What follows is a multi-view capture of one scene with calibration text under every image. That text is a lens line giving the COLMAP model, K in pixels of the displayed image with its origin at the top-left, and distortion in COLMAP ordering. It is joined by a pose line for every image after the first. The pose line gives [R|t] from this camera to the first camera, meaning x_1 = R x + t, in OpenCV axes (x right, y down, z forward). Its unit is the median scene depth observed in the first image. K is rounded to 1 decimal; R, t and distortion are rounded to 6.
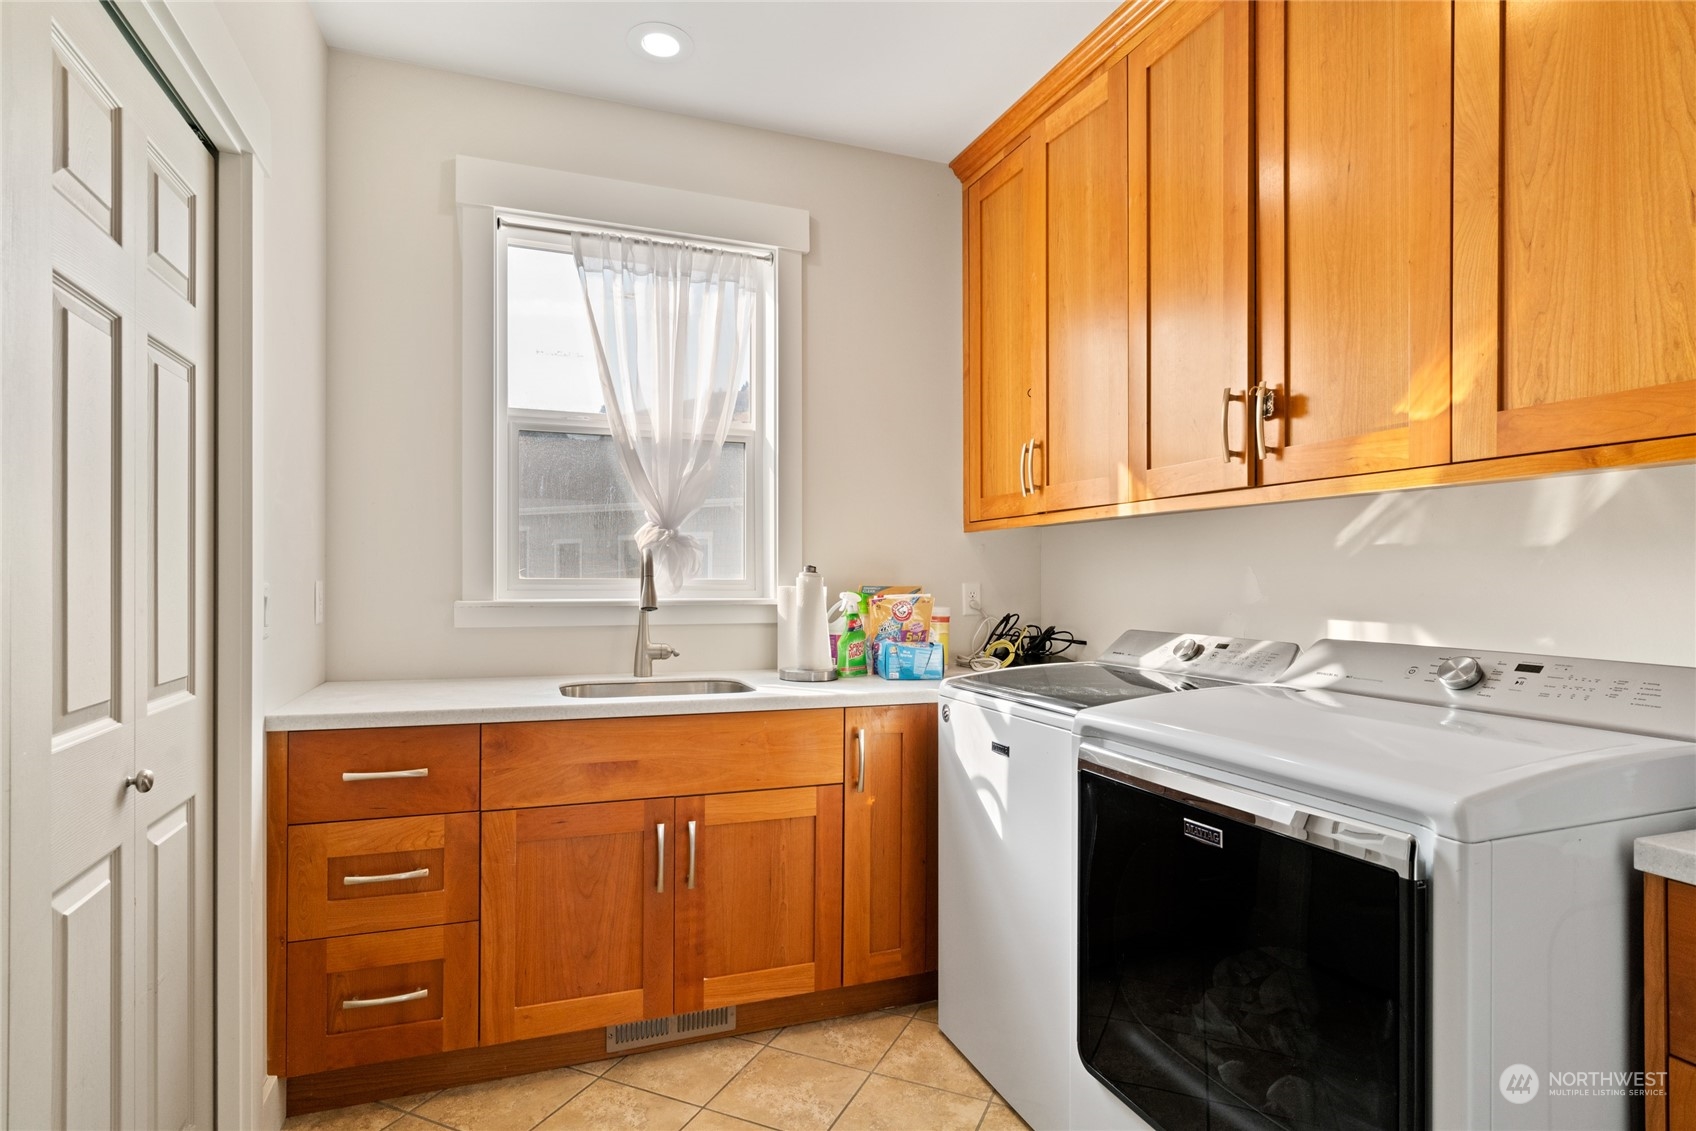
lens RADIAL K [[866.4, 0, 848.0], [0, 866.4, 565.5], [0, 0, 1]] dist [0.000671, -0.000046]
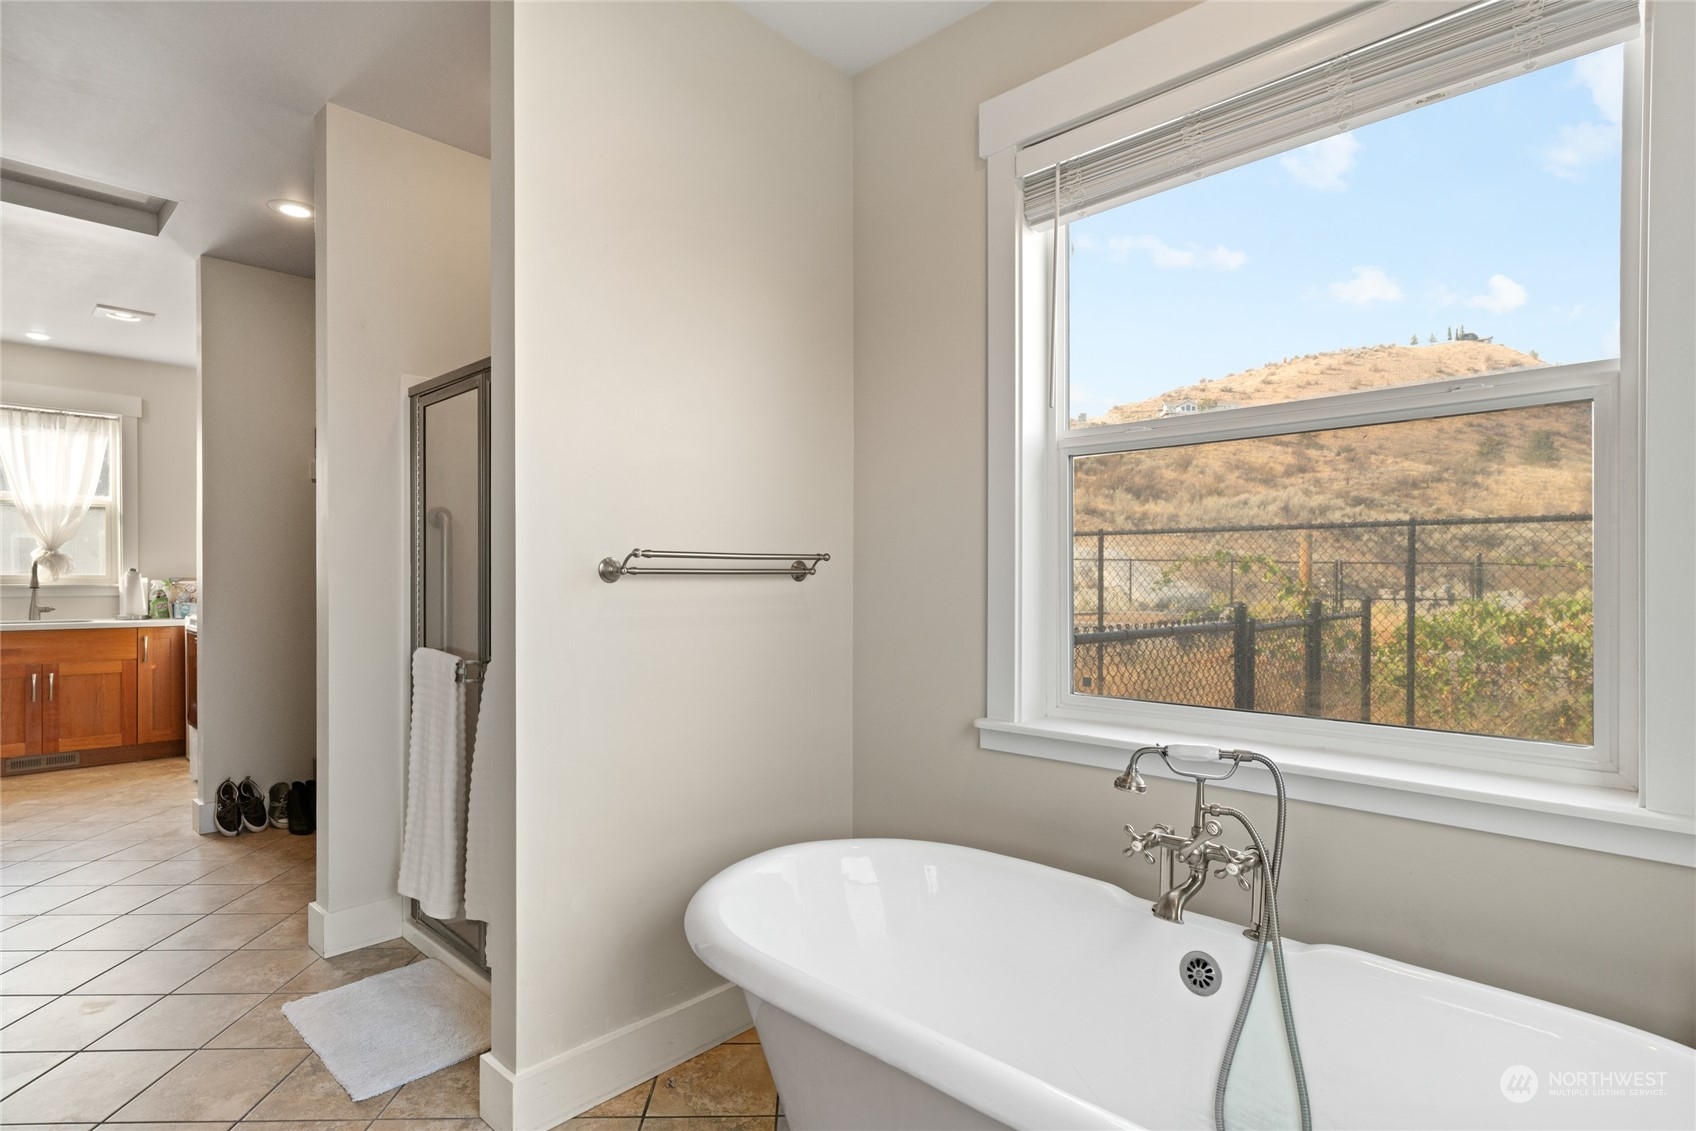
lens RADIAL K [[866.4, 0, 848.0], [0, 866.4, 565.5], [0, 0, 1]] dist [0.000671, -0.000046]
pose [[0.903493, 0.001803, 0.428599, 0.709307], [-0.005815, 0.999951, 0.008052, -0.037955], [-0.428564, -0.009767, 0.903459, -1.921369]]
